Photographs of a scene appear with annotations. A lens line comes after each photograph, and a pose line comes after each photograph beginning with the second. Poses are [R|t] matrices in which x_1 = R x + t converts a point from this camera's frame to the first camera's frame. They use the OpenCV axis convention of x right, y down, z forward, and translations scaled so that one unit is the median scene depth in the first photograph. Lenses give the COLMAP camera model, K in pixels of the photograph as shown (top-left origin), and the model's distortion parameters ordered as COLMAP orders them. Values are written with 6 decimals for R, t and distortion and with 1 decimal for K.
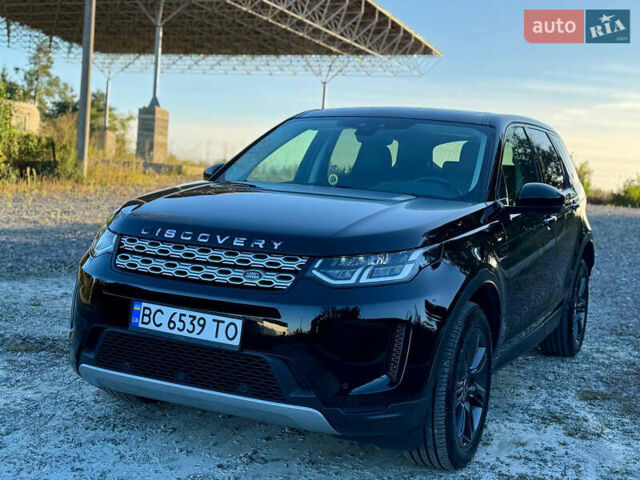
lens RADIAL K [[866.7, 0, 322.7], [0, 866.7, 238.1], [0, 0, 1]] dist [0.127281, 0.000000]
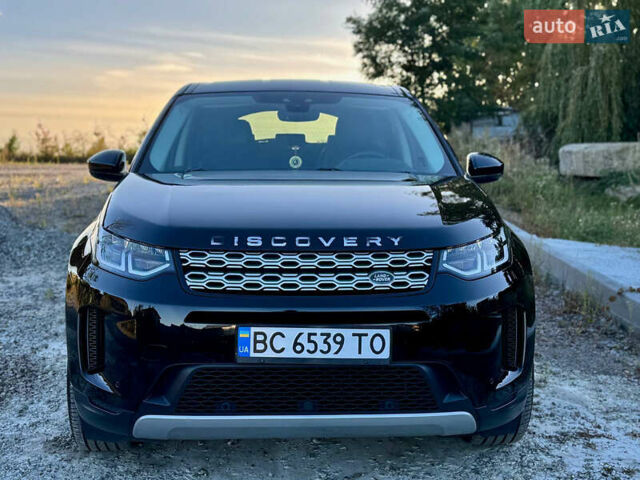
lens RADIAL K [[866.7, 0, 324.9], [0, 866.7, 231.9], [0, 0, 1]] dist [0.127281, 0.000000]
pose [[0.873446, -0.106900, 0.475041, -0.512741], [0.090120, 0.994239, 0.058035, -0.056828], [-0.478508, -0.007880, 0.878048, 0.229597]]
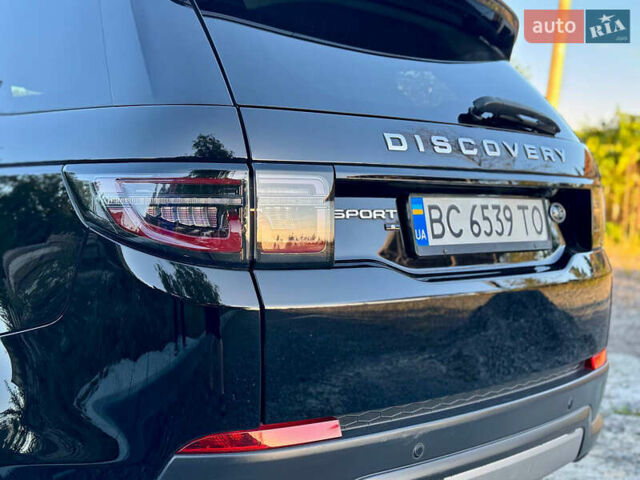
lens RADIAL K [[866.7, 0, 318.7], [0, 866.7, 238.5], [0, 0, 1]] dist [0.127281, 0.000000]
pose [[0.309097, -0.087597, 0.946988, -0.679572], [0.153656, 0.987266, 0.041170, 0.064737], [-0.938535, 0.132785, 0.318621, 0.870110]]
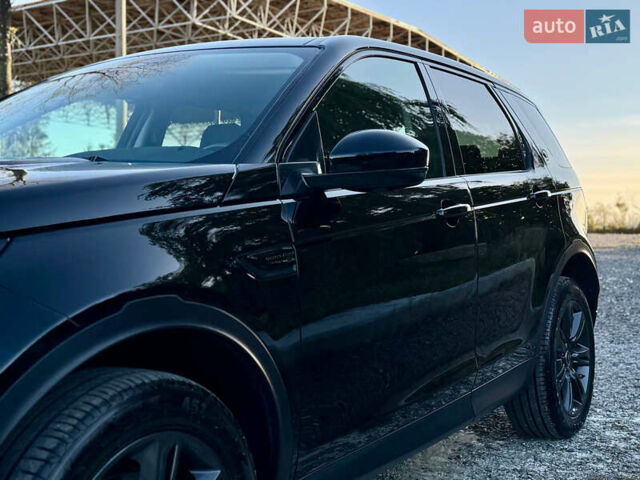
lens RADIAL K [[866.7, 0, 321.3], [0, 866.7, 243.0], [0, 0, 1]] dist [0.127281, 0.000000]
pose [[0.991263, -0.066121, -0.114129, 0.333778], [0.059183, 0.996248, -0.063147, 0.043710], [0.117876, 0.055840, 0.991457, 0.606044]]
